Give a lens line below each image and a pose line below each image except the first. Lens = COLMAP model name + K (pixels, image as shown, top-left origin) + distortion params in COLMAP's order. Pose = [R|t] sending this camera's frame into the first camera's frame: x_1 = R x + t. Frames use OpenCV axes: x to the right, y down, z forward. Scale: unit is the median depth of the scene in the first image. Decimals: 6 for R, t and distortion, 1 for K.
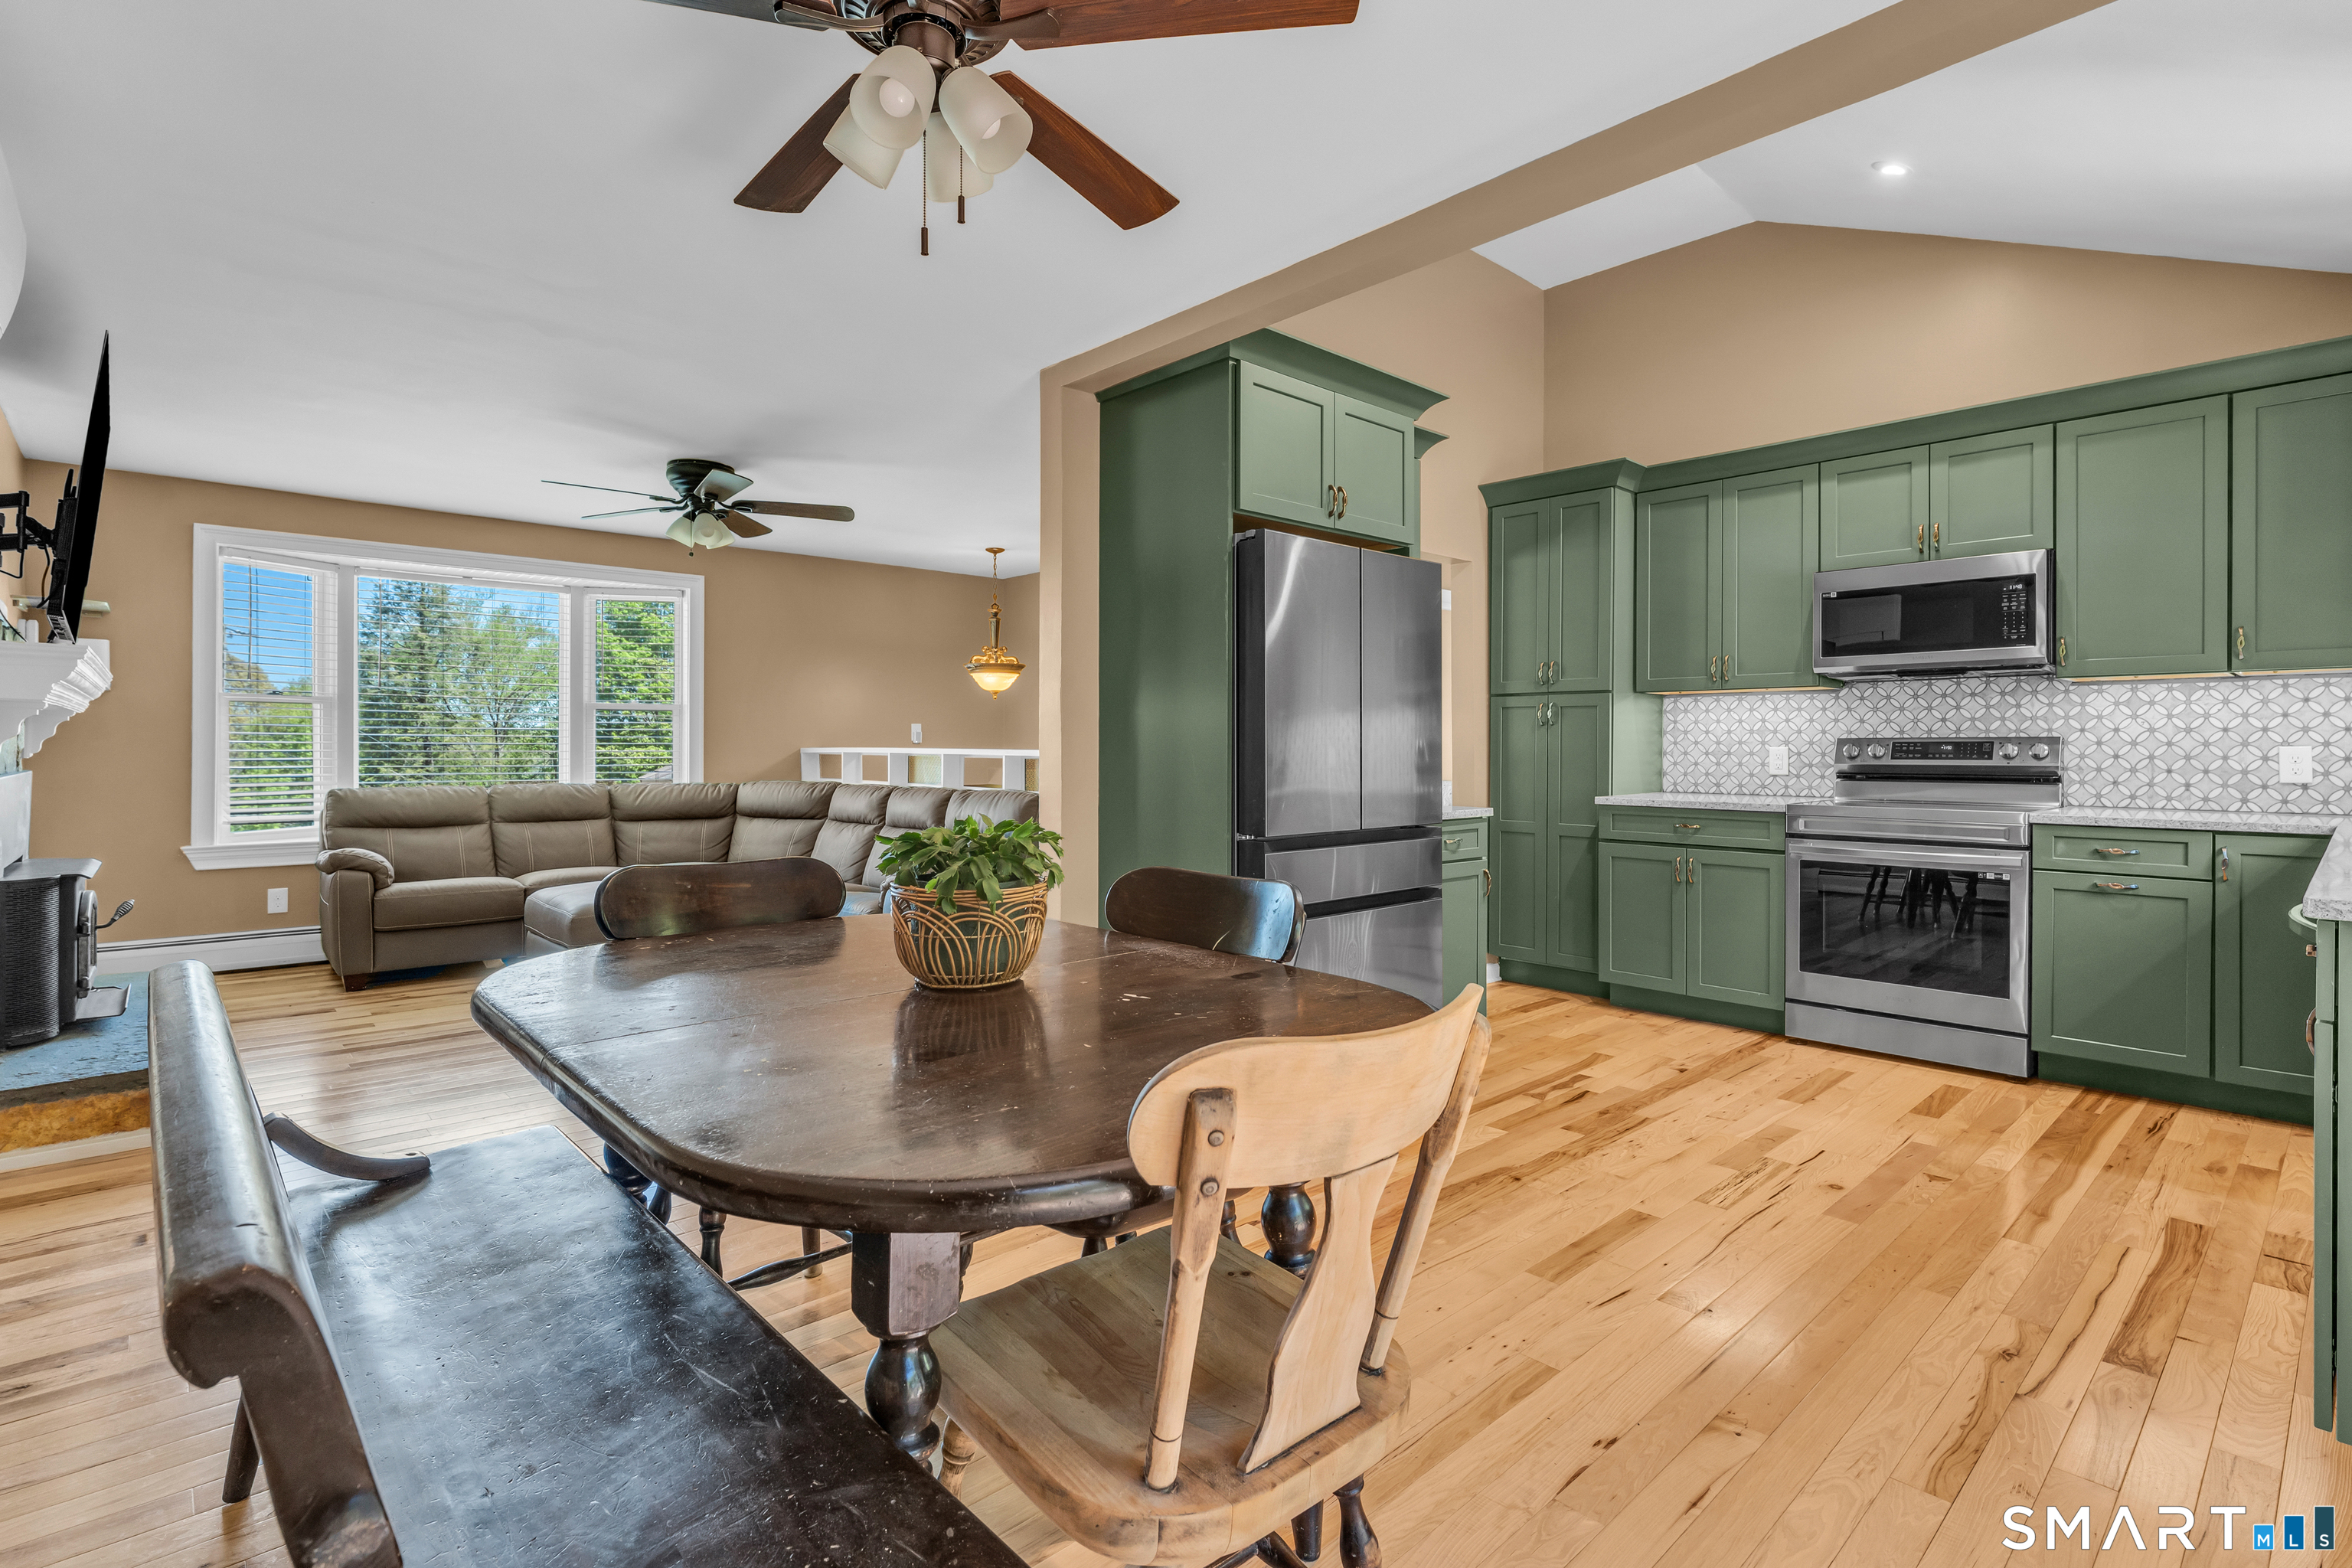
lens RADIAL K [[1106.8, 0, 1173.7], [0, 1106.8, 746.6], [0, 0, 1]] dist [-0.013823, 0.000645]
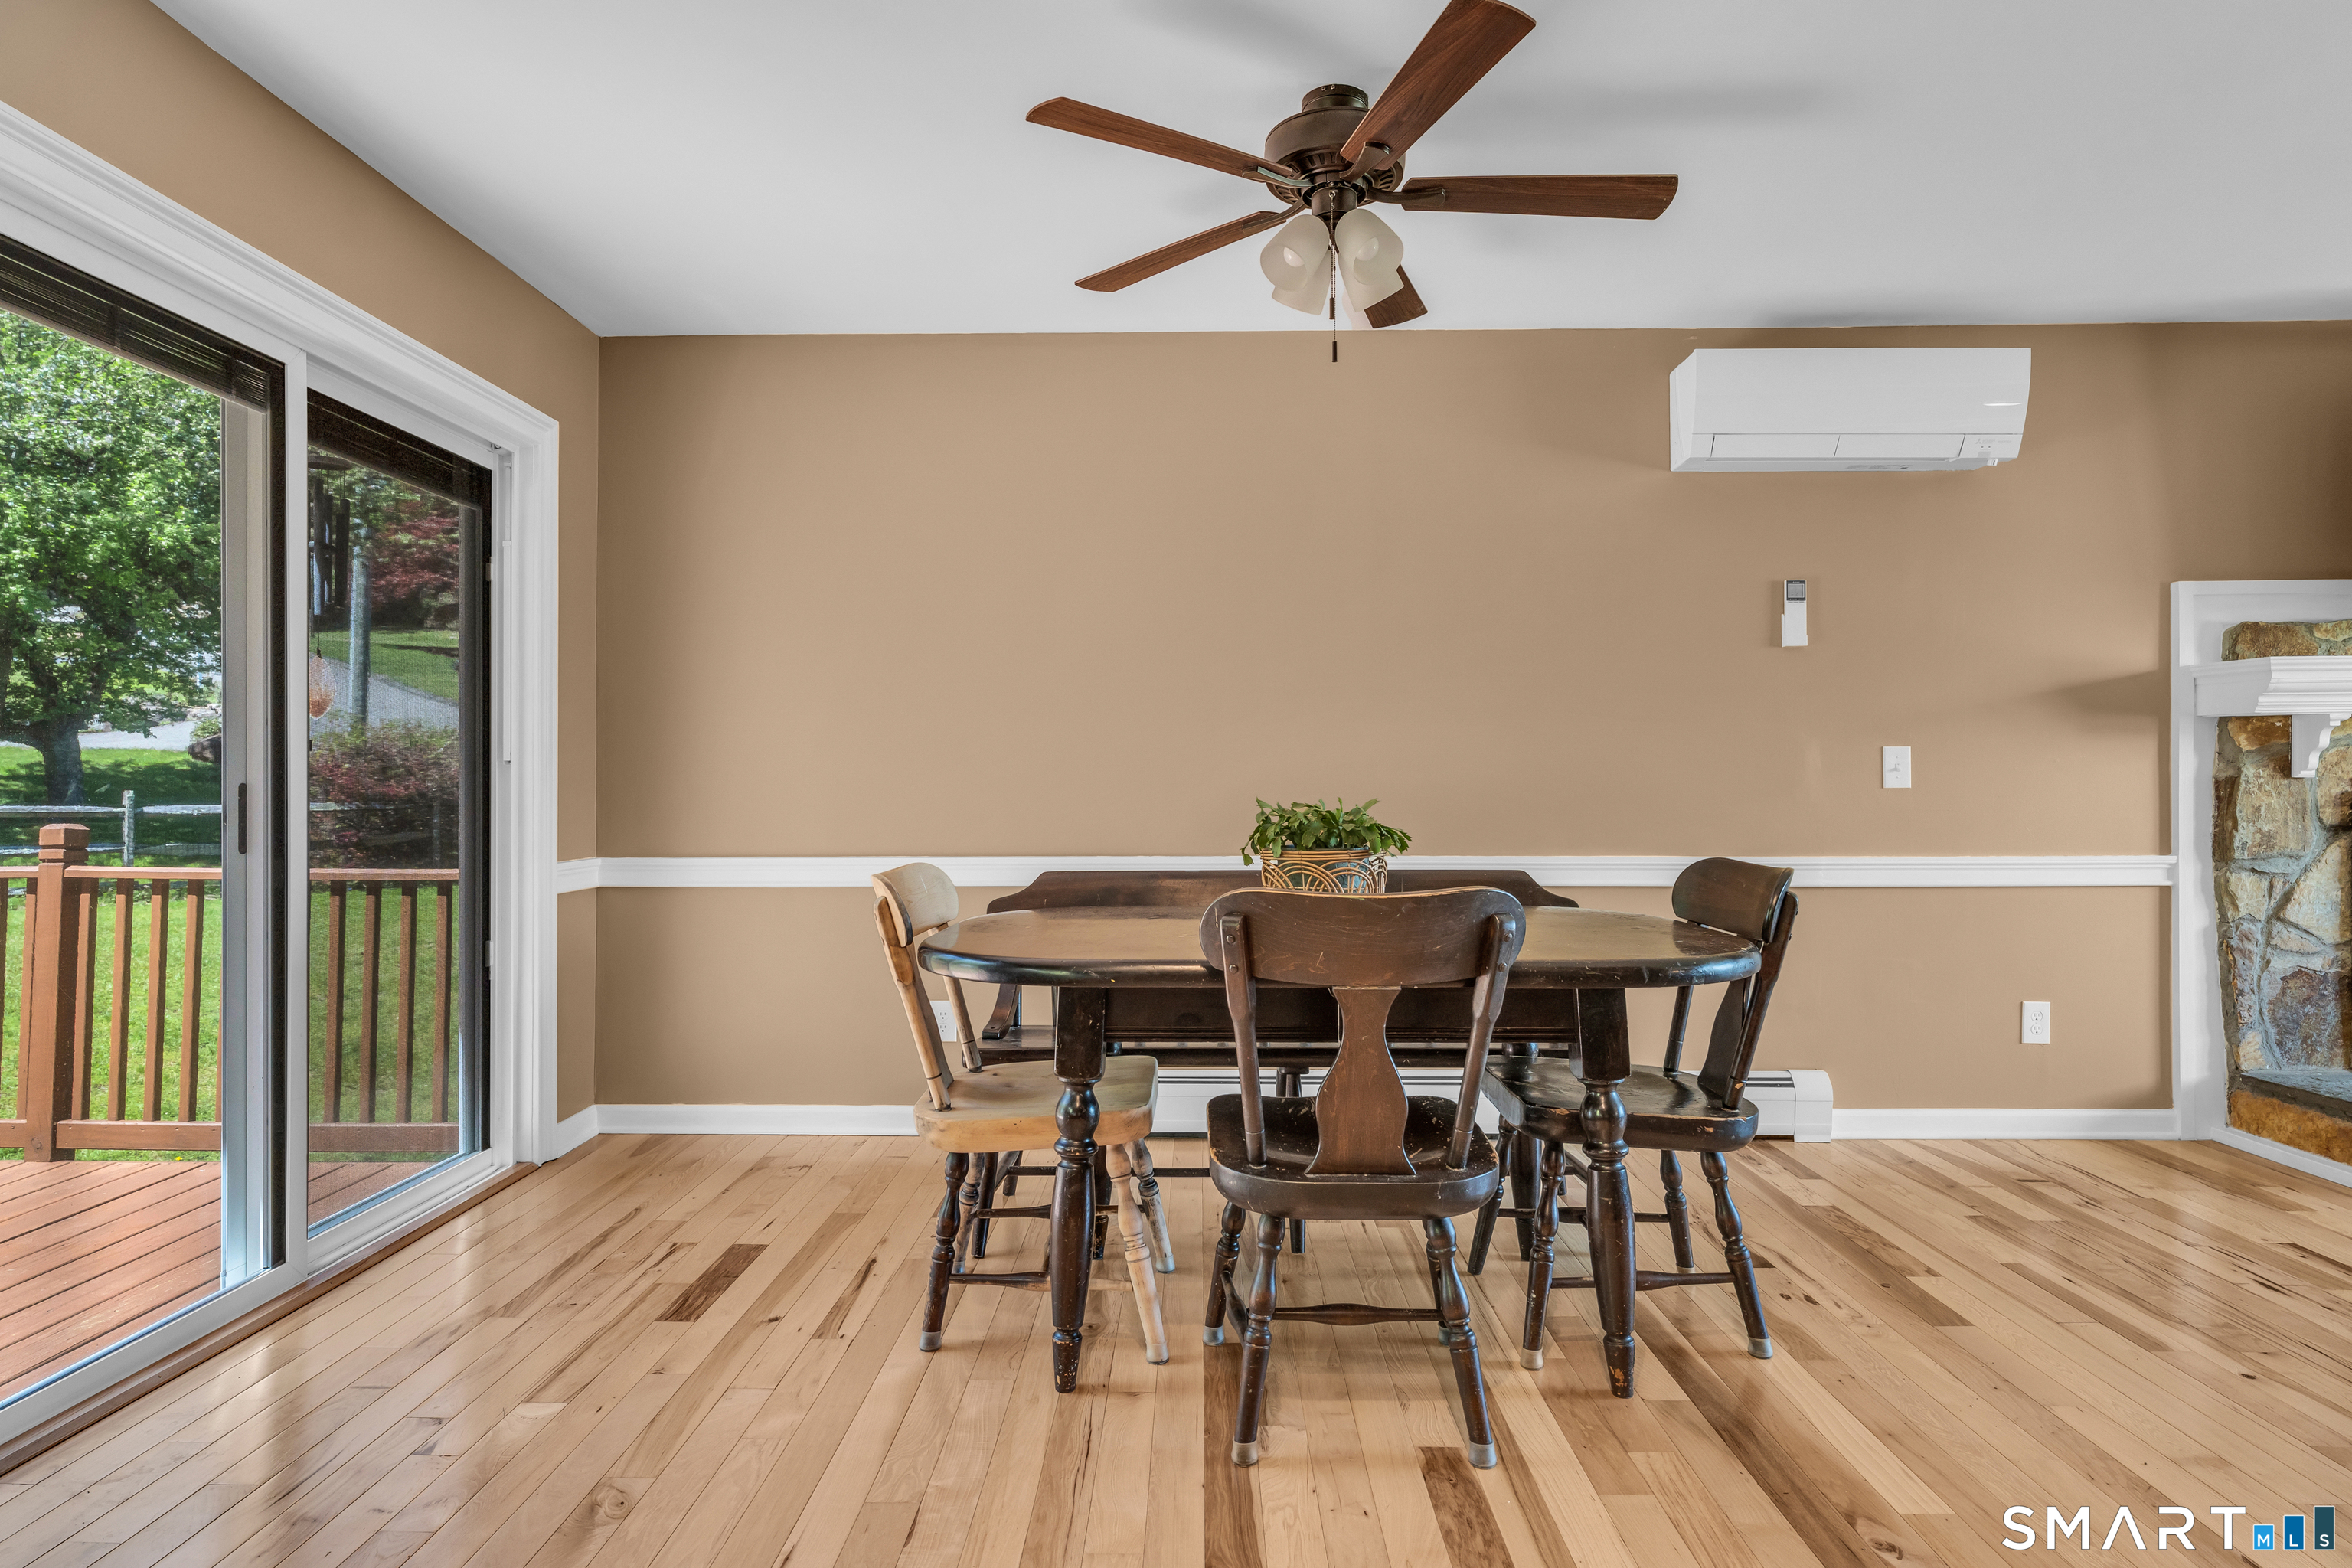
lens RADIAL K [[1276.6, 0, 1176.0], [0, 1276.6, 784.0], [0, 0, 1]] dist [-0.003334, 0.000670]
pose [[-0.684076, -0.004655, -0.729396, 0.267419], [0.006285, 0.999905, -0.012275, 0.015537], [0.729383, -0.012981, -0.683982, 0.503836]]
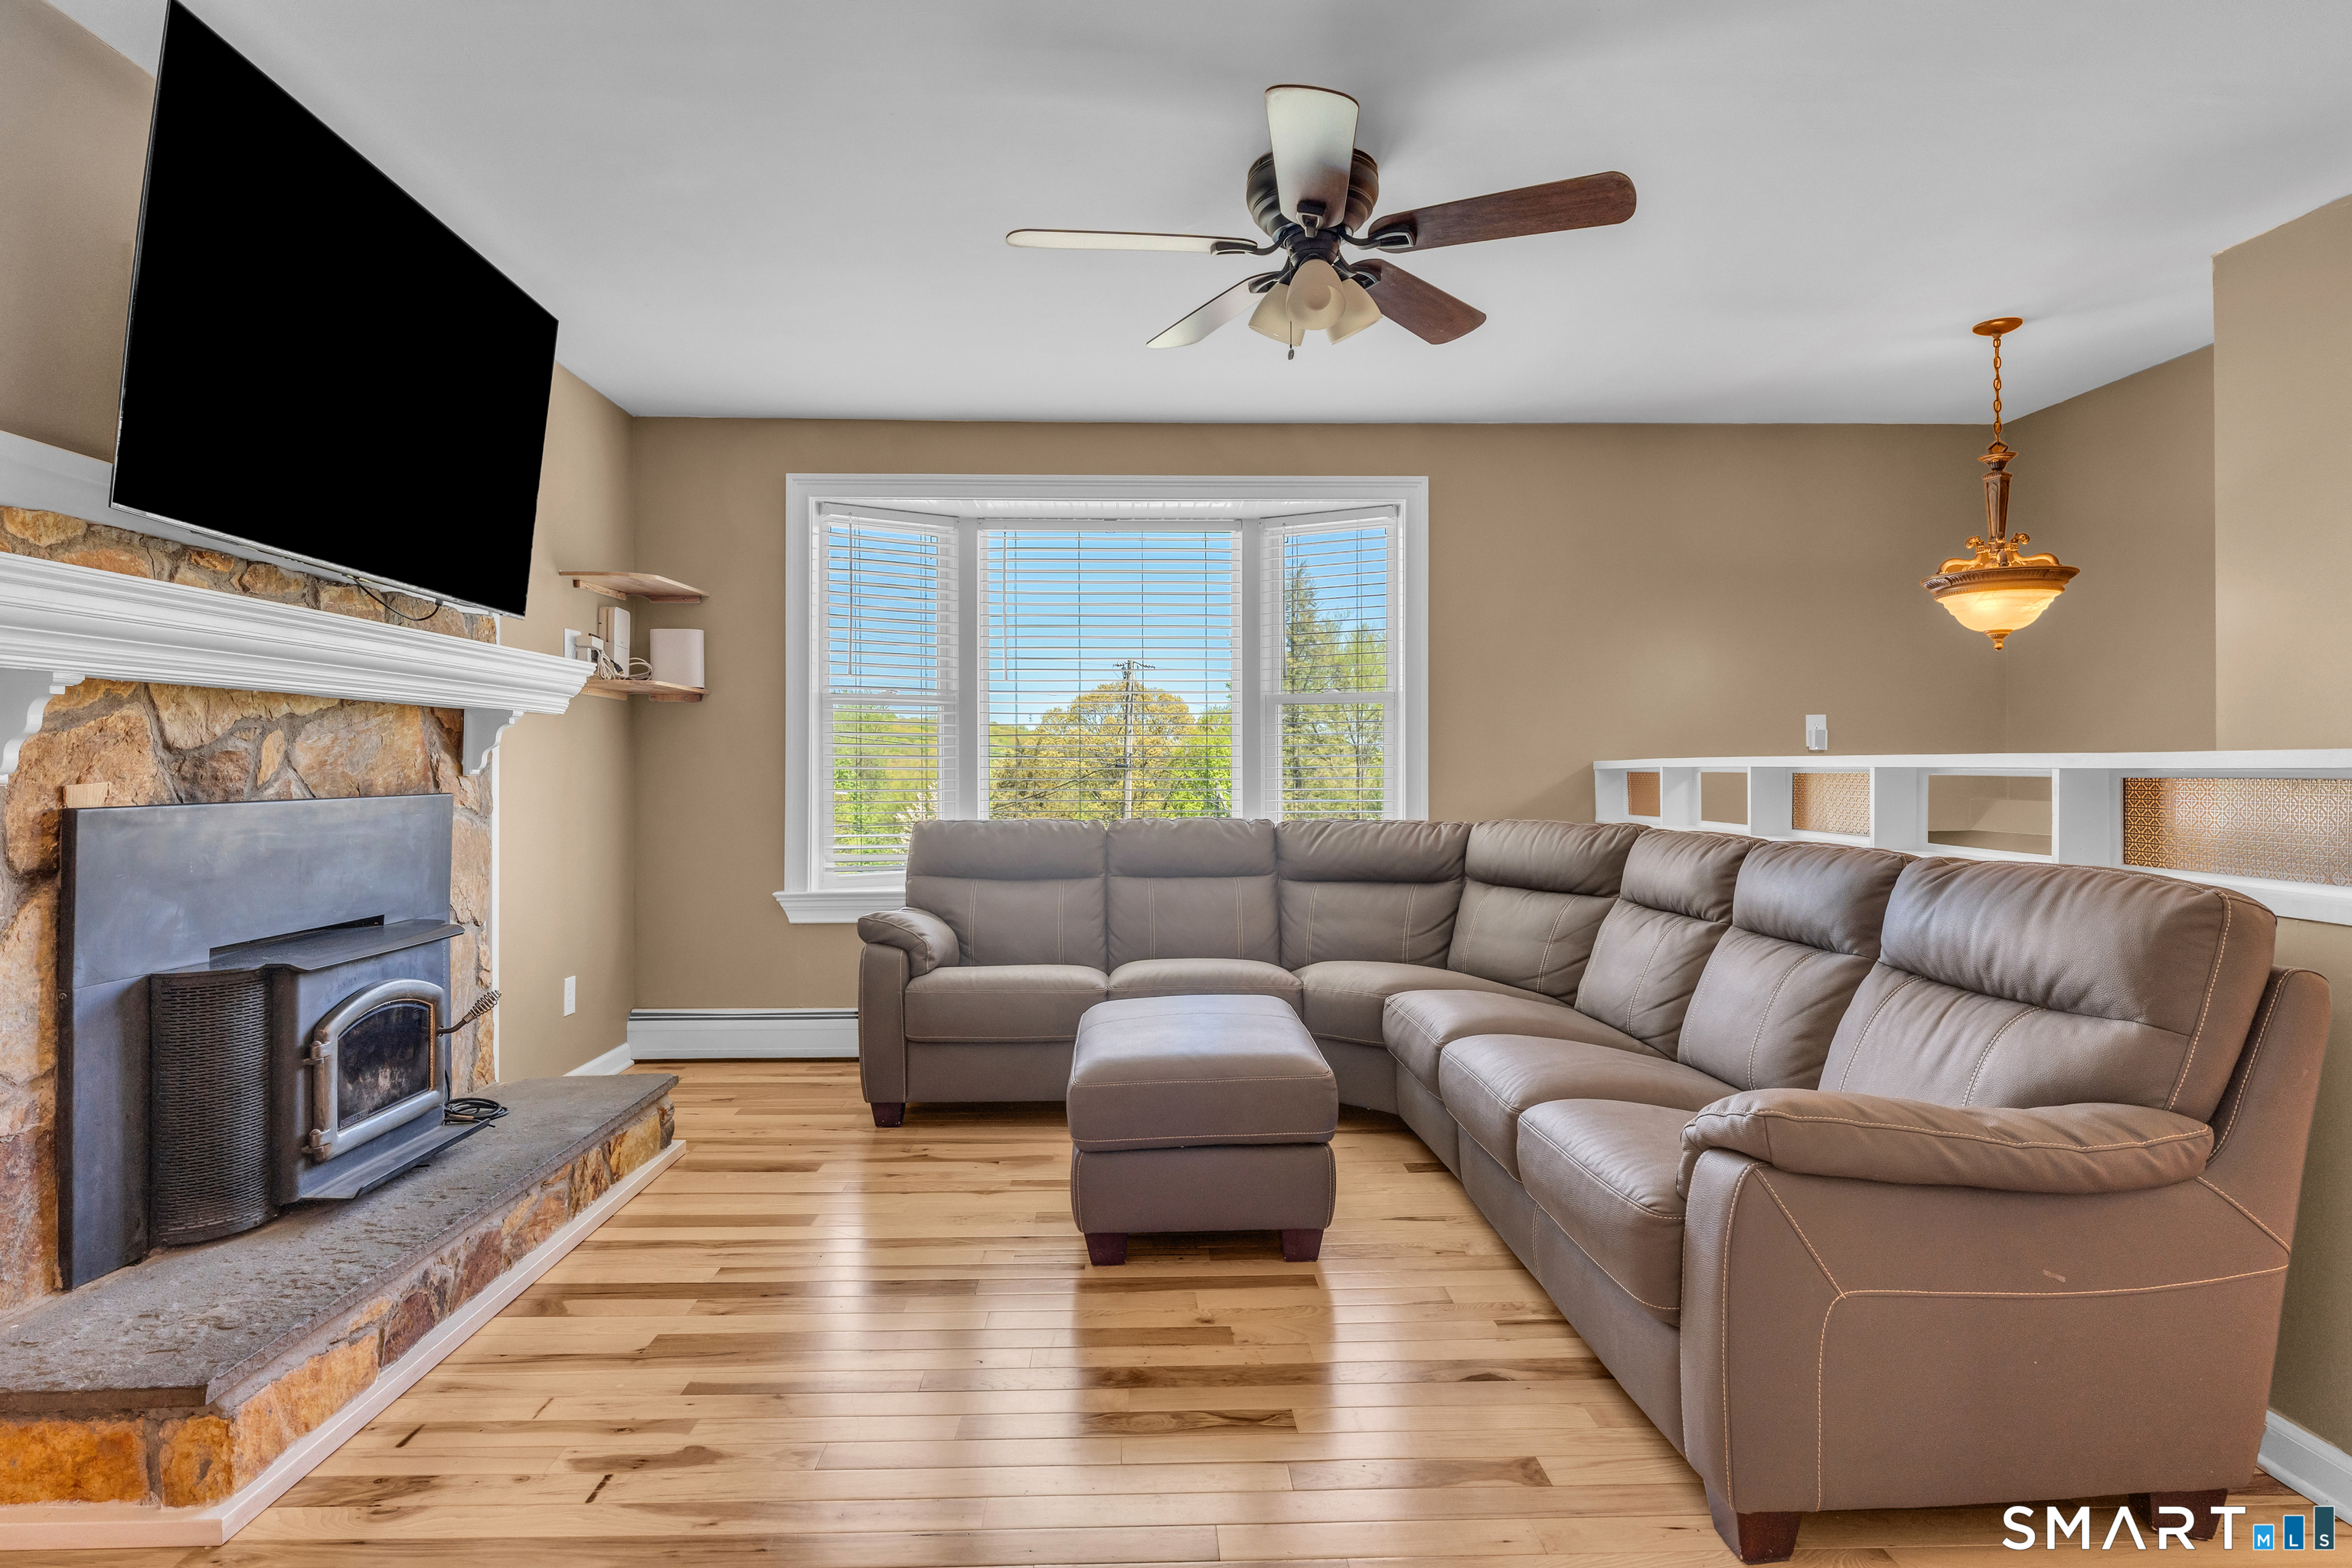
lens RADIAL K [[1276.6, 0, 1176.0], [0, 1276.6, 784.0], [0, 0, 1]] dist [-0.003334, 0.000670]
pose [[0.762447, 0.001769, -0.647048, -0.090941], [0.005990, 0.999934, 0.009792, 0.006517], [0.647023, -0.011342, 0.762386, 0.430518]]
